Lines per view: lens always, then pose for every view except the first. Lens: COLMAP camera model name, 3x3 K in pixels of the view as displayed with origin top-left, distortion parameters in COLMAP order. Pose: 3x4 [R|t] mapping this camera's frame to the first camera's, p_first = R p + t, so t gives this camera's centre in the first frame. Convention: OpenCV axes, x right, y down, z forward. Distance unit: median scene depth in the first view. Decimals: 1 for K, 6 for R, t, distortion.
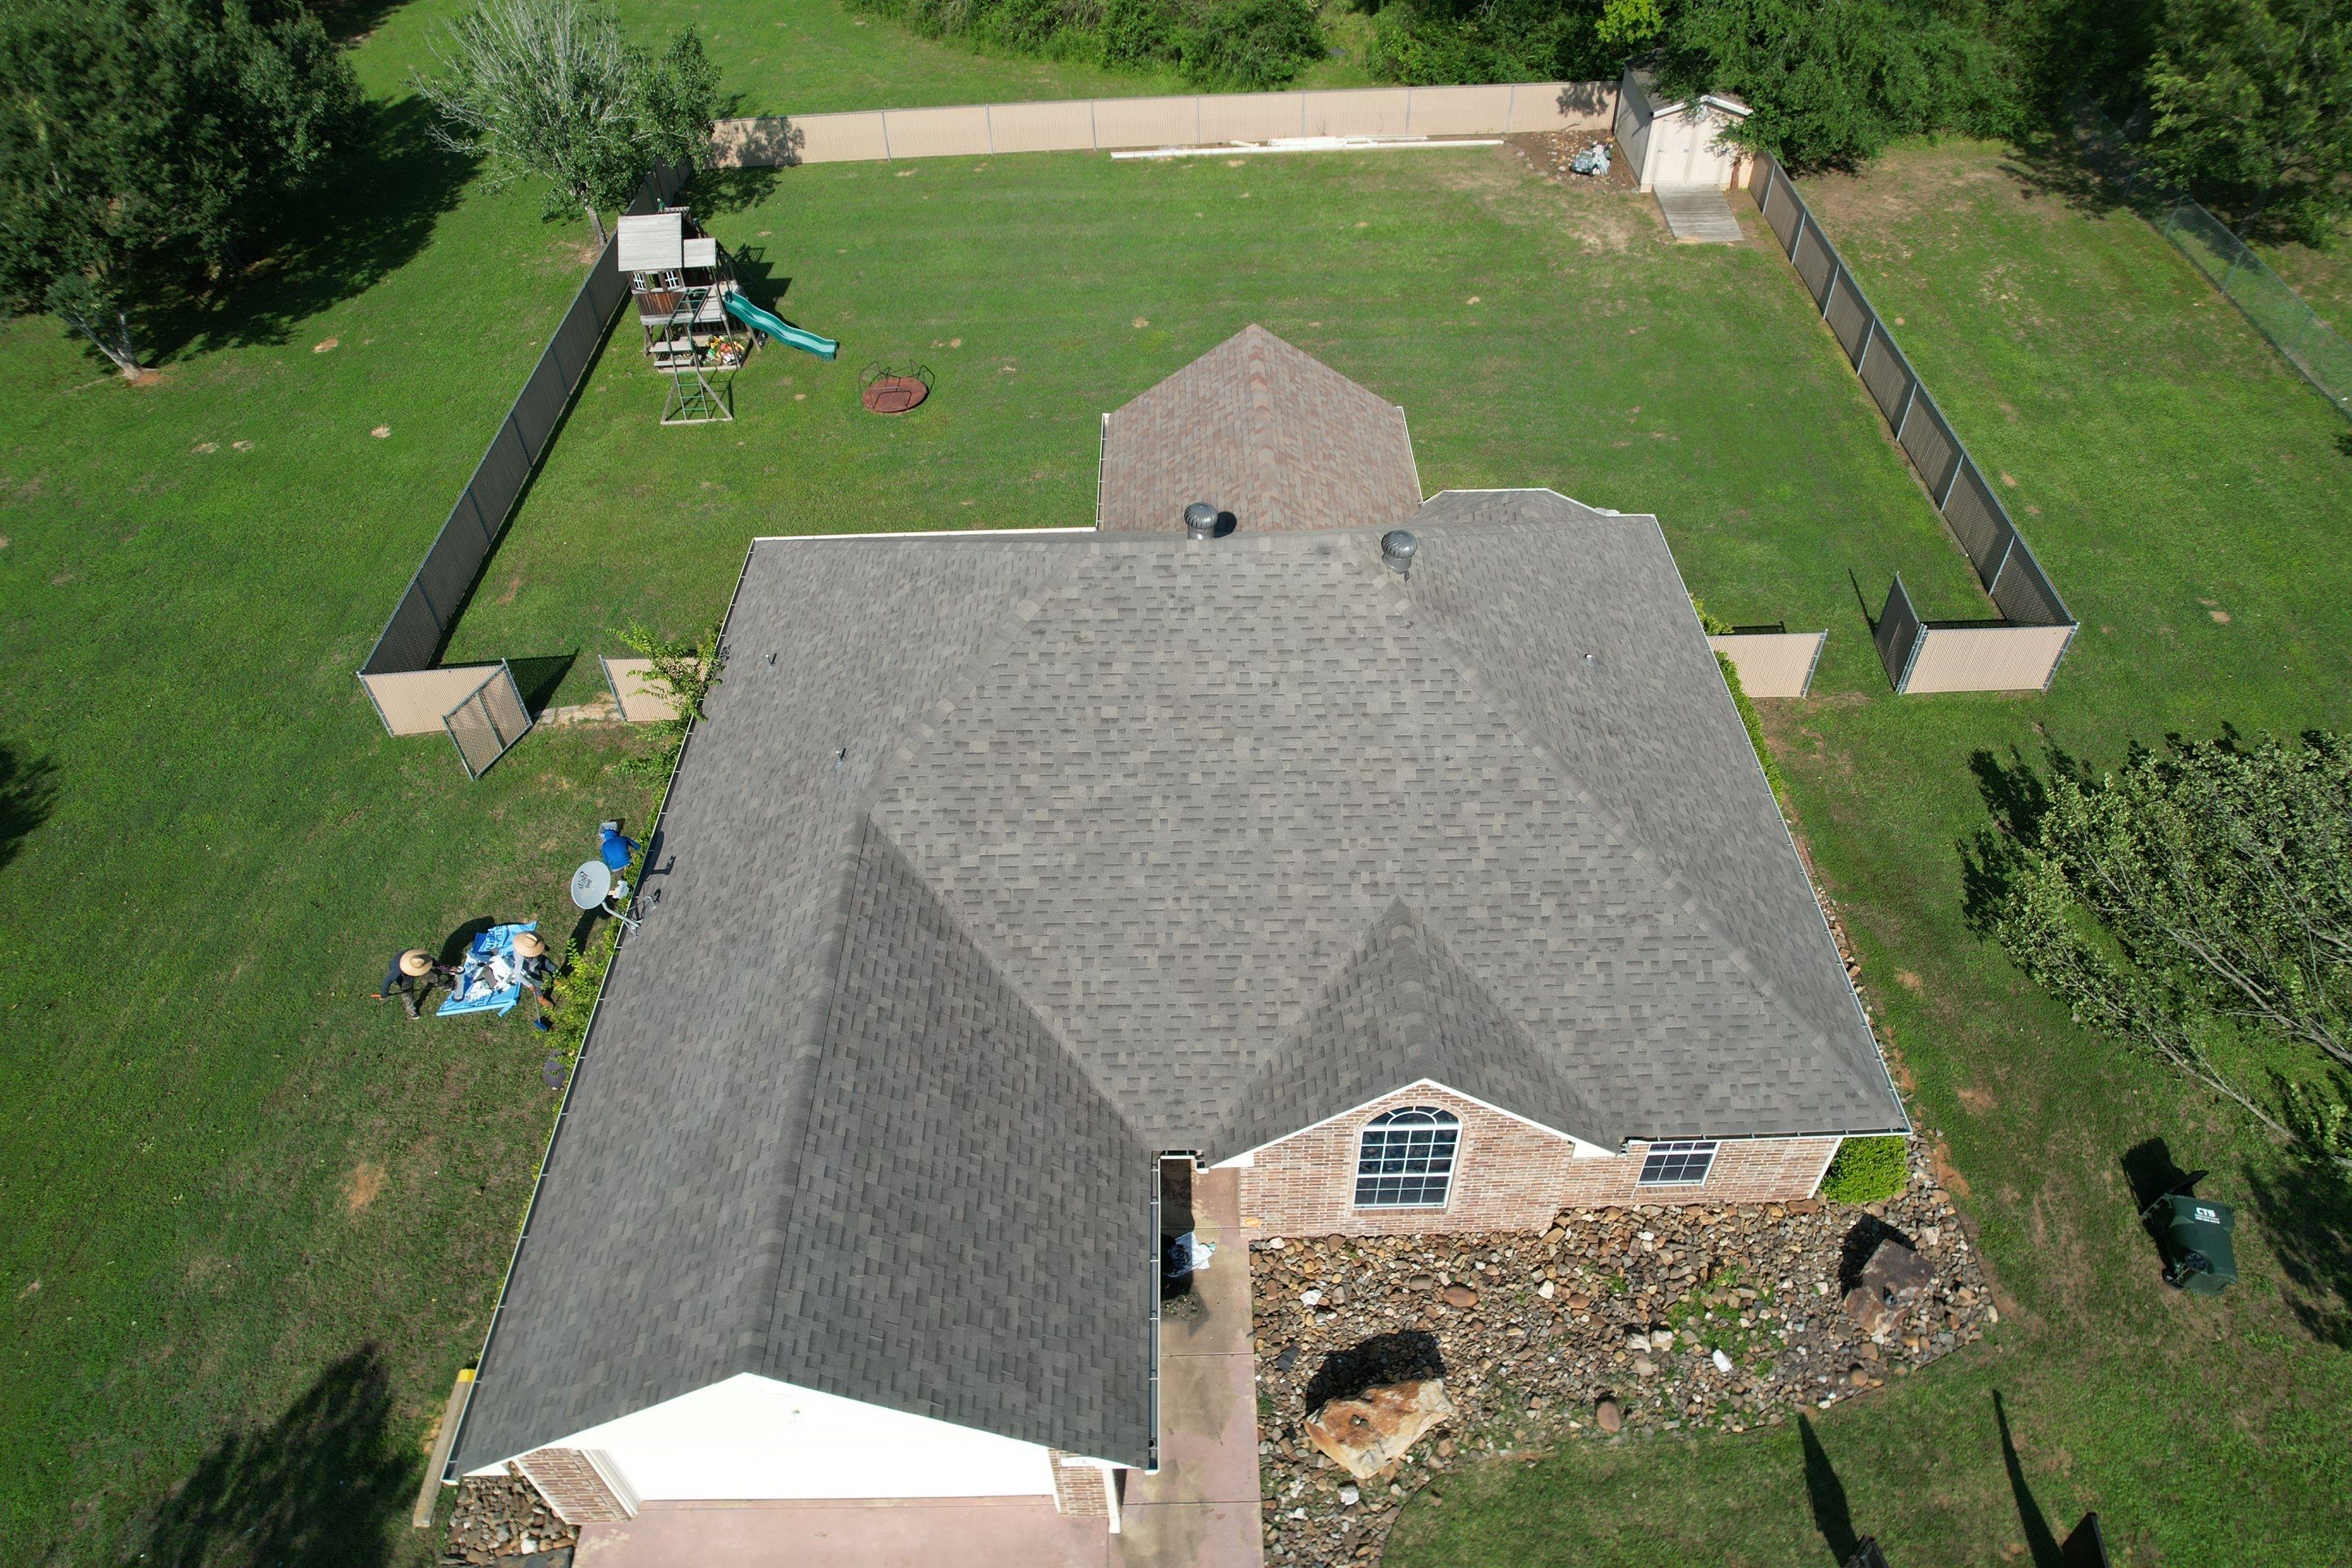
lens RADIAL K [[1491.2, 0, 1181.7], [0, 1491.2, 774.9], [0, 0, 1]] dist [-0.066414, 0.061827]
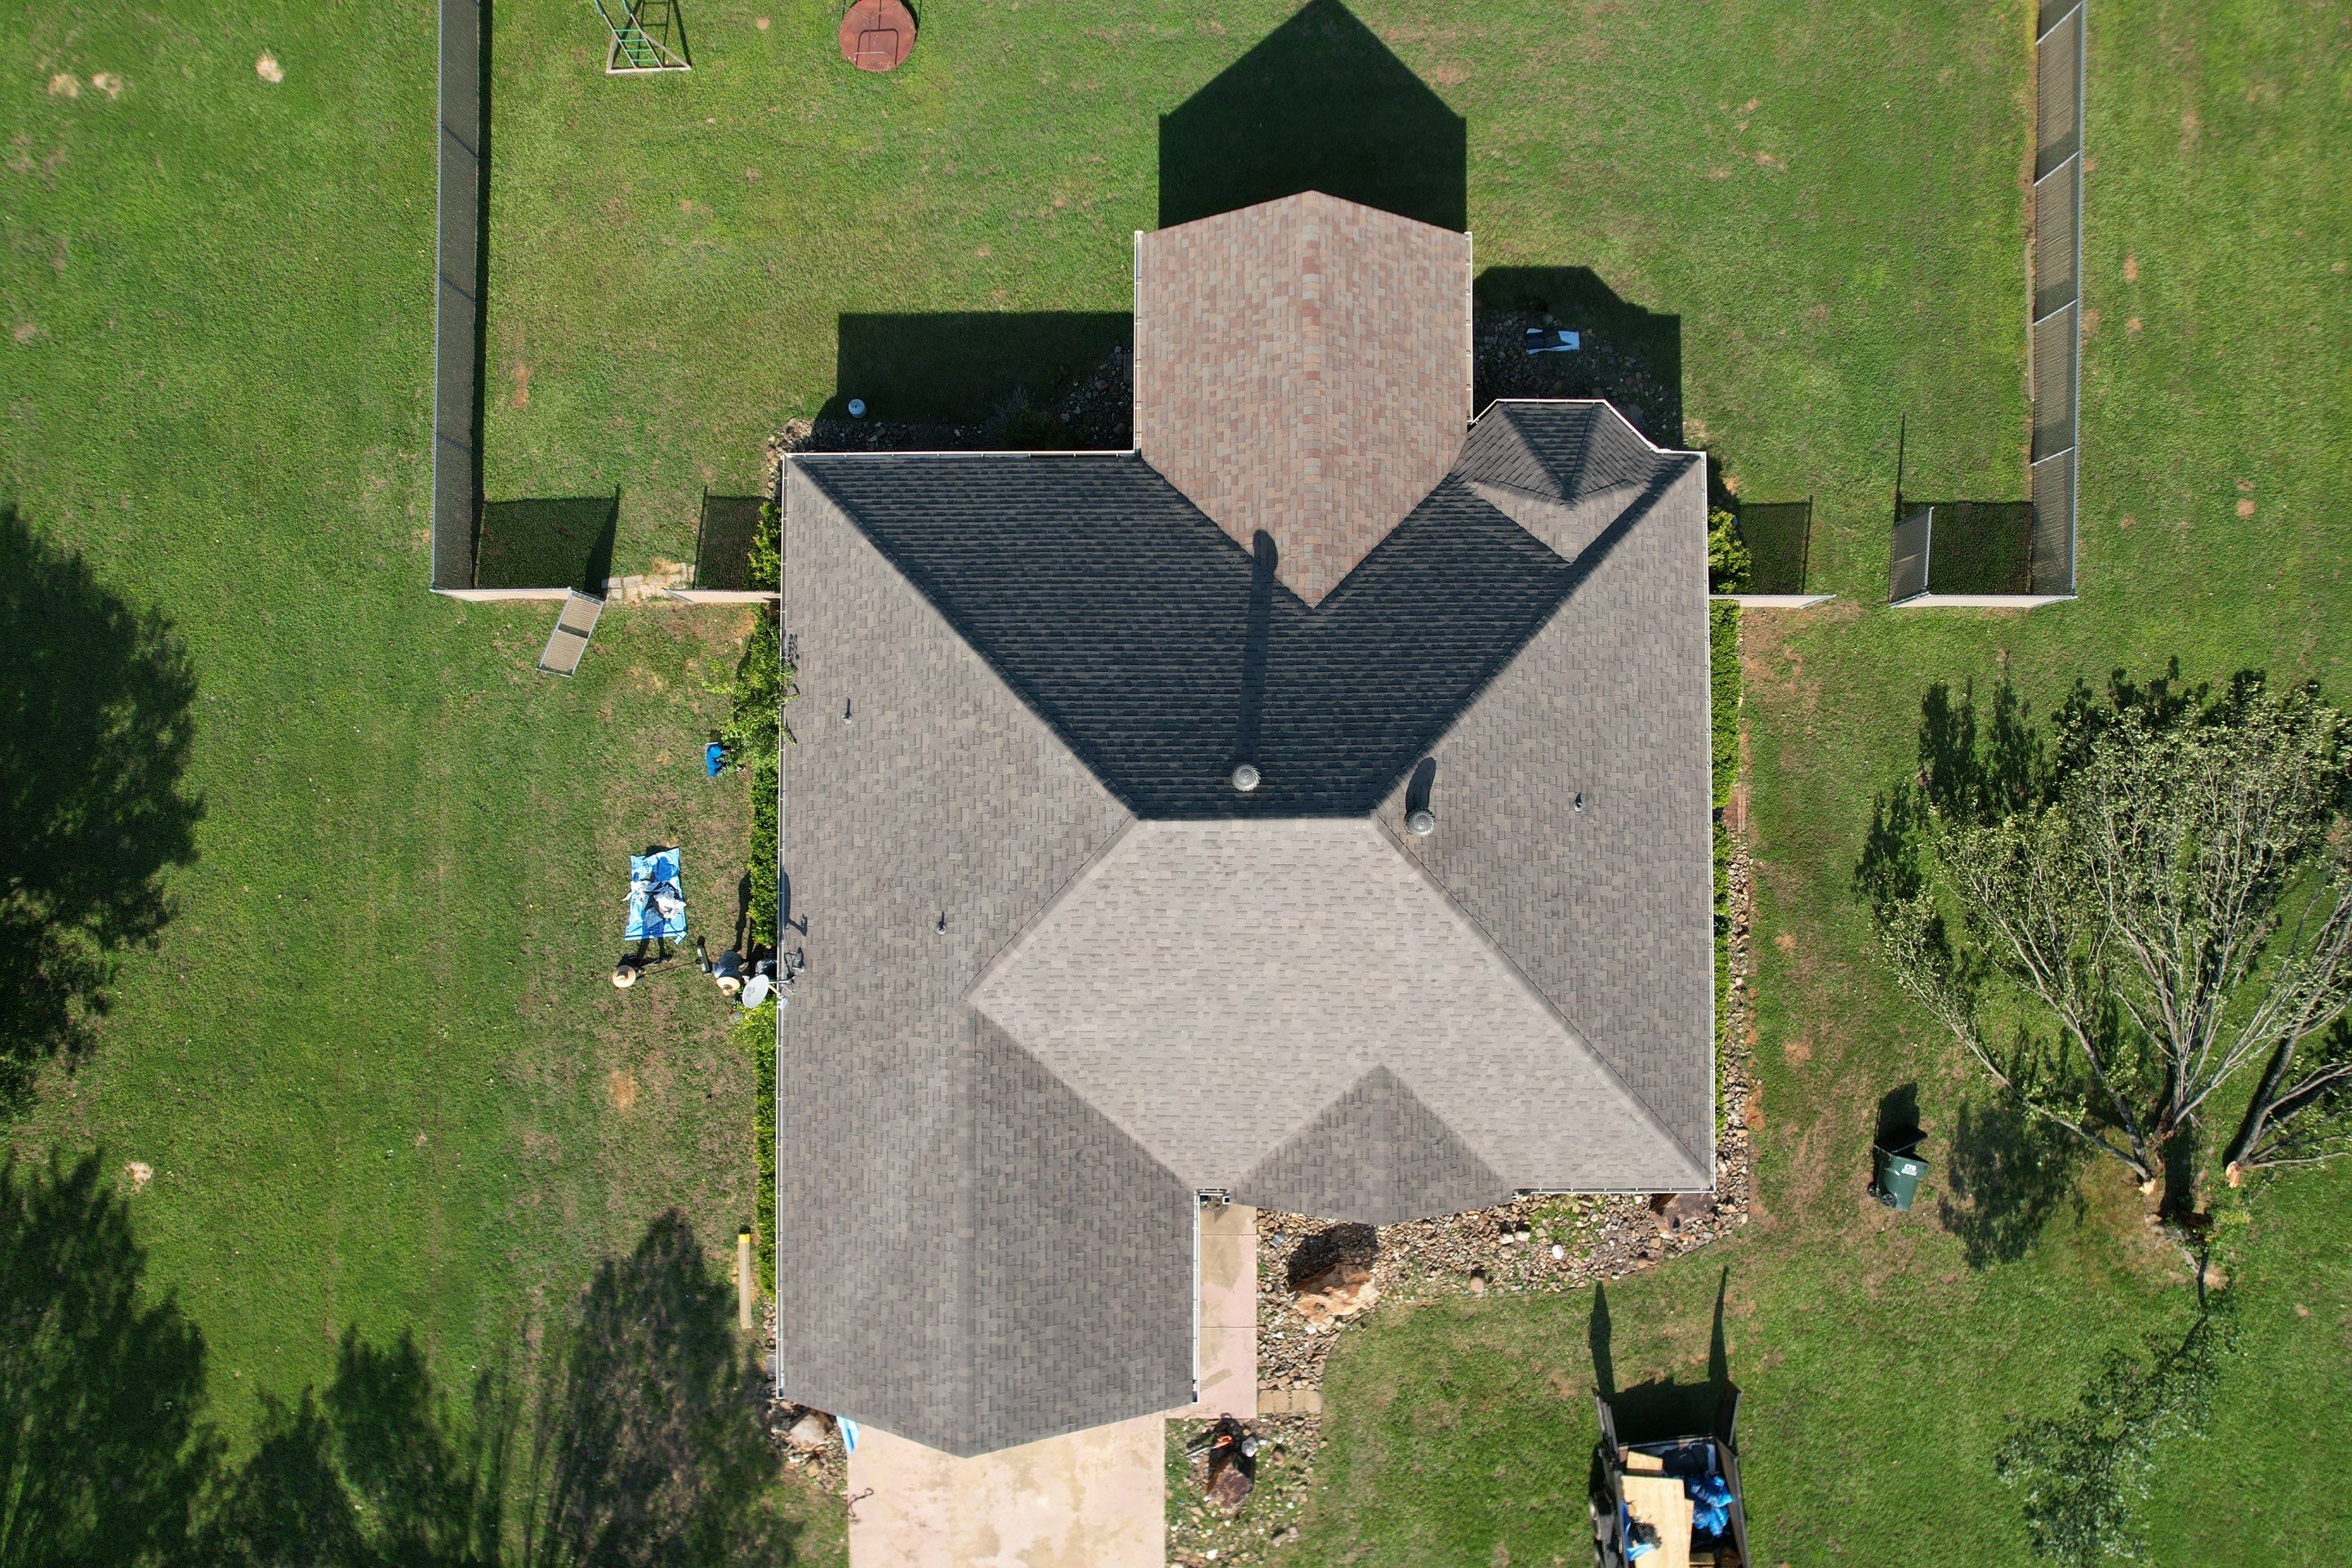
lens RADIAL K [[1493.0, 0, 1181.3], [0, 1493.0, 768.1], [0, 0, 1]] dist [-0.065636, 0.047077]
pose [[0.999901, 0.011405, 0.008189, -0.046942], [-0.013895, 0.720063, 0.693770, -1.014431], [0.002016, -0.693815, 0.720150, 0.222547]]
